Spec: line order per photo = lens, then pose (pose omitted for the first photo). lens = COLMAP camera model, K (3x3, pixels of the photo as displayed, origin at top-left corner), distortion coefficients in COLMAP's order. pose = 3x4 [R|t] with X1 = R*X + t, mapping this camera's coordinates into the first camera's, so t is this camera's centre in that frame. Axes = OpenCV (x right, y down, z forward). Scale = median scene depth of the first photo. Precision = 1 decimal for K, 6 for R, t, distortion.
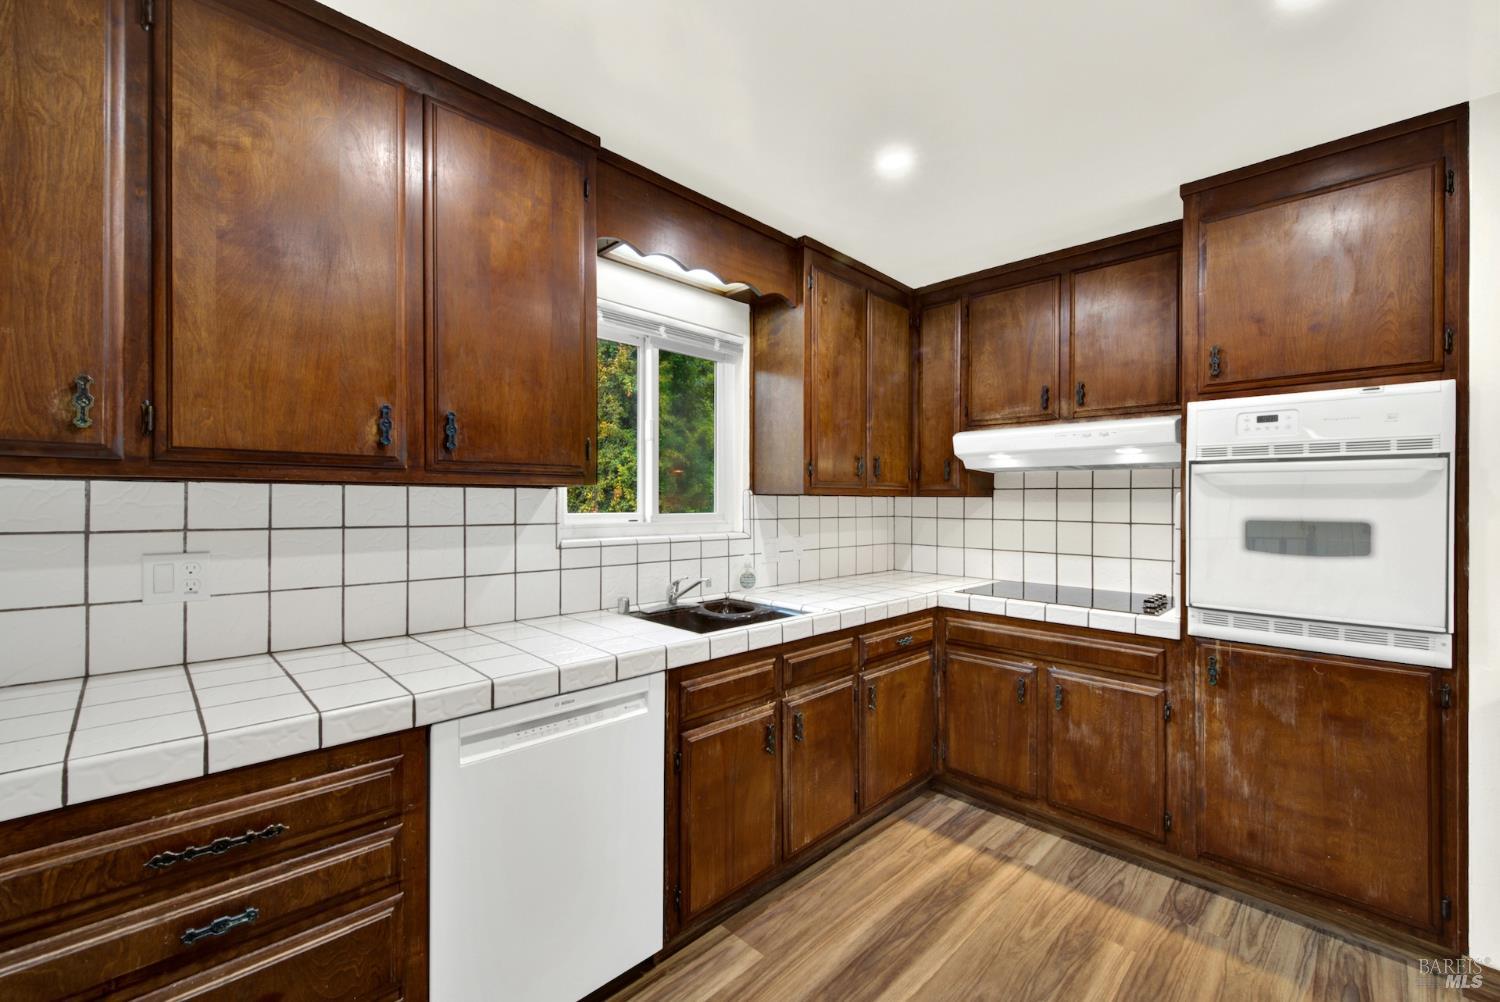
lens RADIAL K [[612.8, 0, 758.8], [0, 612.8, 500.6], [0, 0, 1]] dist [0.004570, -0.003392]
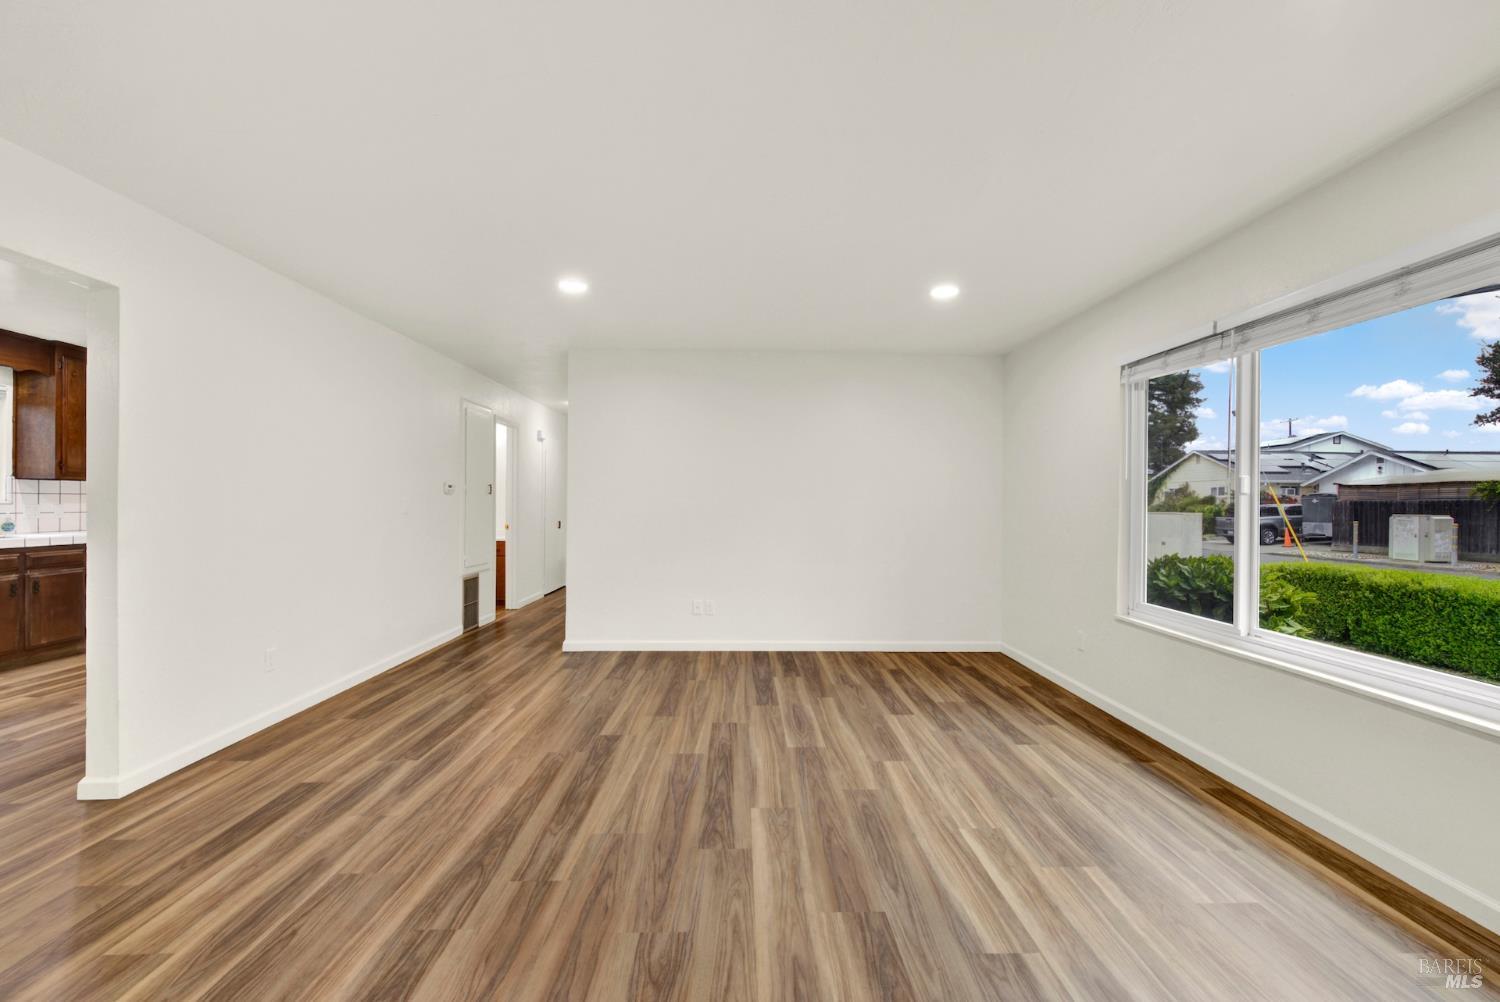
lens RADIAL K [[612.7, 0, 761.2], [0, 612.7, 489.1], [0, 0, 1]] dist [0.009651, -0.004668]
pose [[0.689248, 0.010674, 0.724447, 0.235476], [0.000217, 0.999888, -0.014938, 0.059557], [-0.724525, 0.010454, 0.689169, -2.186749]]
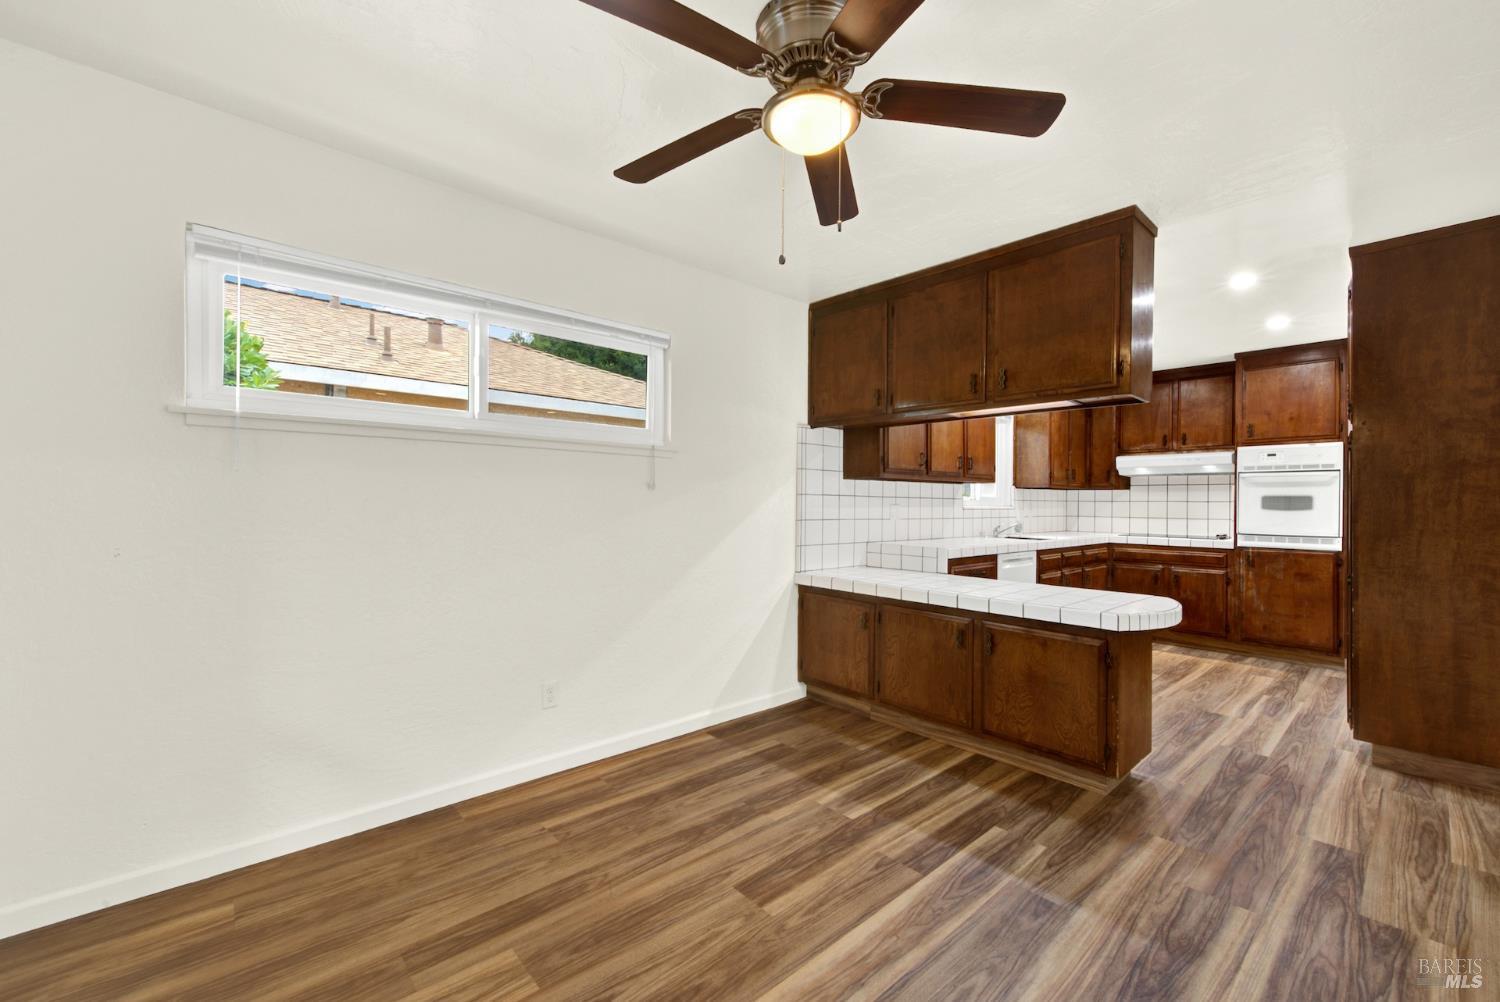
lens RADIAL K [[610.1, 0, 756.1], [0, 610.1, 504.9], [0, 0, 1]] dist [0.001369, -0.000428]
pose [[0.998206, 0.000373, -0.059874, -0.961863], [-0.000128, 0.999992, 0.004098, 0.049856], [0.059875, -0.004083, 0.998198, -1.388372]]
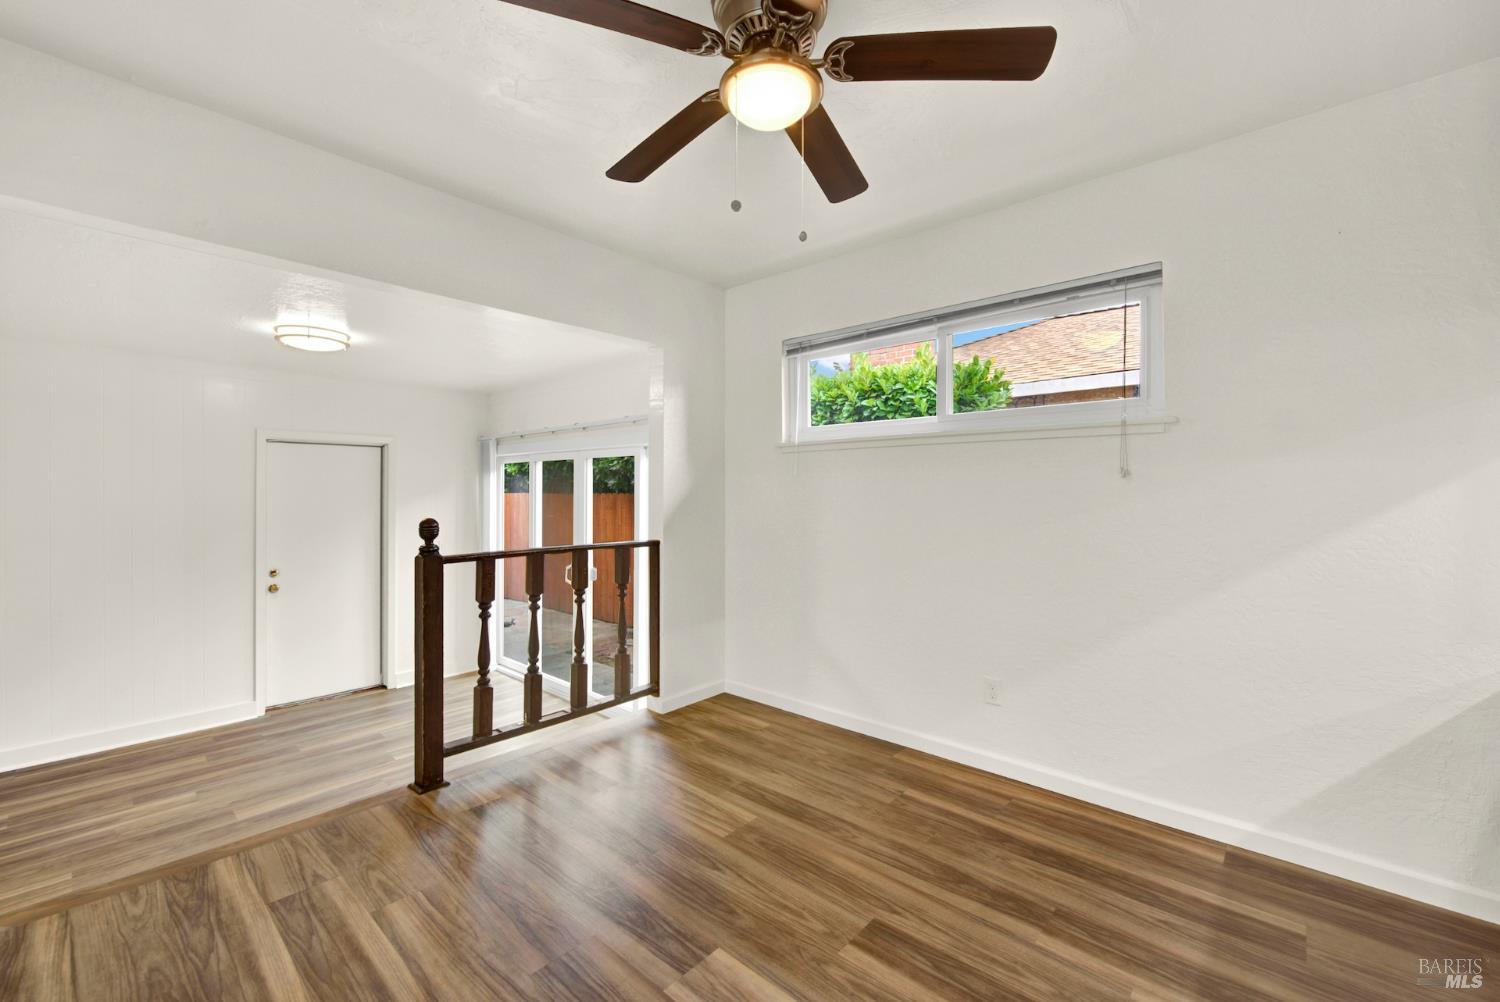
lens RADIAL K [[616.6, 0, 760.1], [0, 616.6, 491.4], [0, 0, 1]] dist [0.008345, -0.006299]
pose [[0.052679, -0.013114, -0.998525, -0.239623], [-0.000416, 0.999913, -0.013154, 0.058910], [0.998611, 0.001109, 0.052669, -0.701452]]
